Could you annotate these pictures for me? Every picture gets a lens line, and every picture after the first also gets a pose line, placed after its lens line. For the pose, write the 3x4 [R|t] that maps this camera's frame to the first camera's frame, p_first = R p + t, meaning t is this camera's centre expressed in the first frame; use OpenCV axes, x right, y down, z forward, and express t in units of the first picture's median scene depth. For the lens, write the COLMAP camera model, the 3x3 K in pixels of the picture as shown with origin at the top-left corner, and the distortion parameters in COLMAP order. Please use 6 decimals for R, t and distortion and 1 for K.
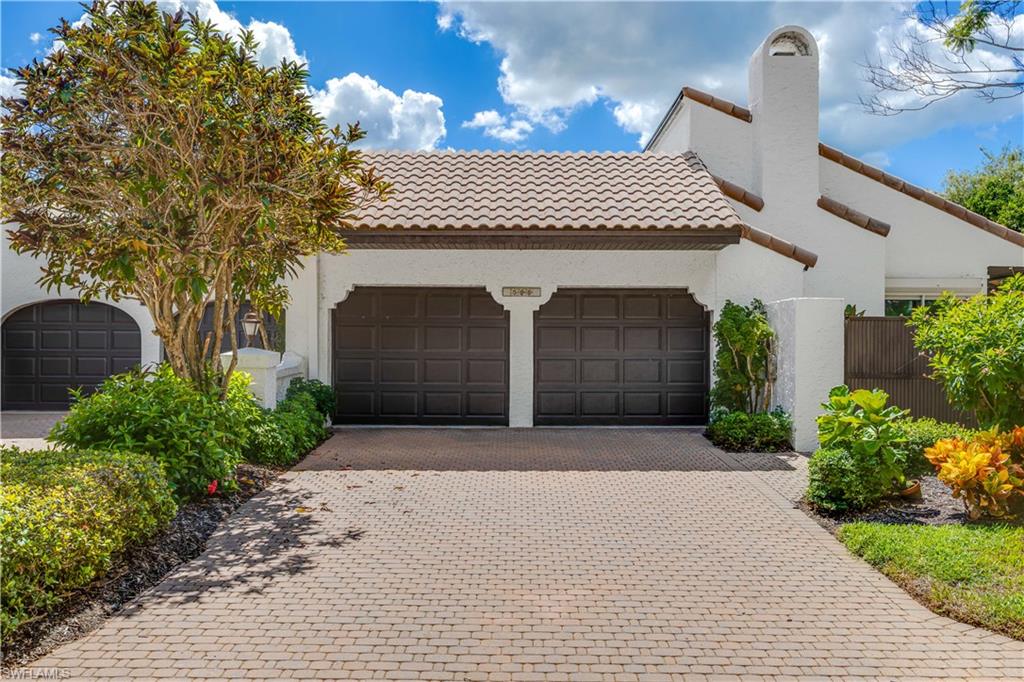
lens RADIAL K [[1000.9, 0, 511.6], [0, 1000.9, 355.3], [0, 0, 1]] dist [0.025541, 0.024100]
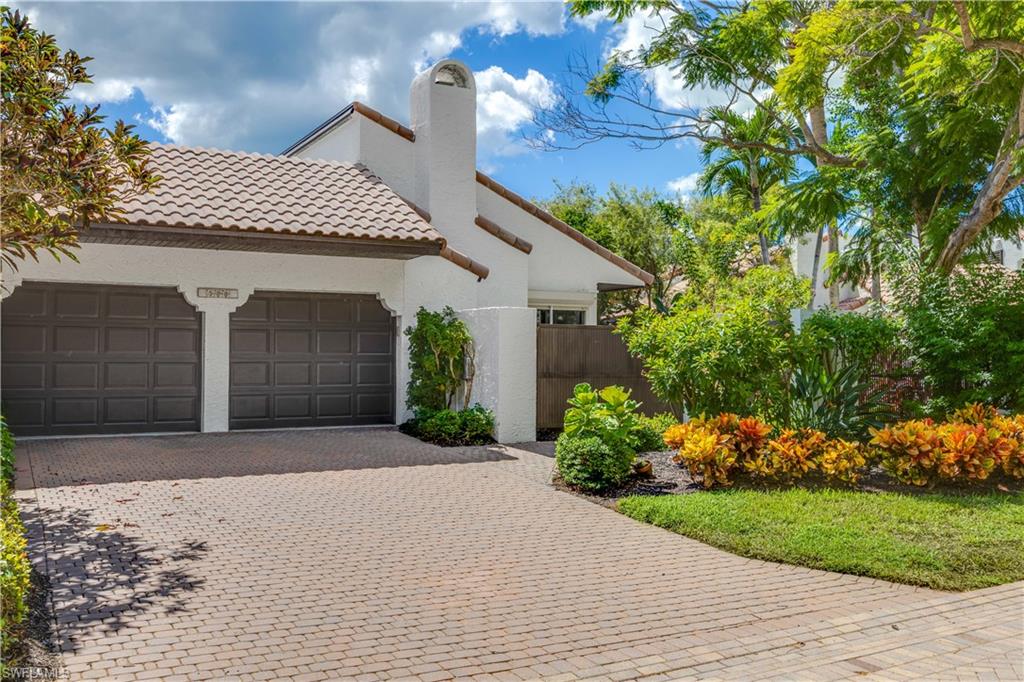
lens RADIAL K [[1007.2, 0, 512.0], [0, 1007.2, 341.0], [0, 0, 1]] dist [0.038671, 0.018241]
pose [[0.880831, 0.006934, 0.473381, -0.202427], [0.000801, 0.999869, -0.016136, -0.000559], [-0.473431, 0.014592, 0.880710, -0.002182]]
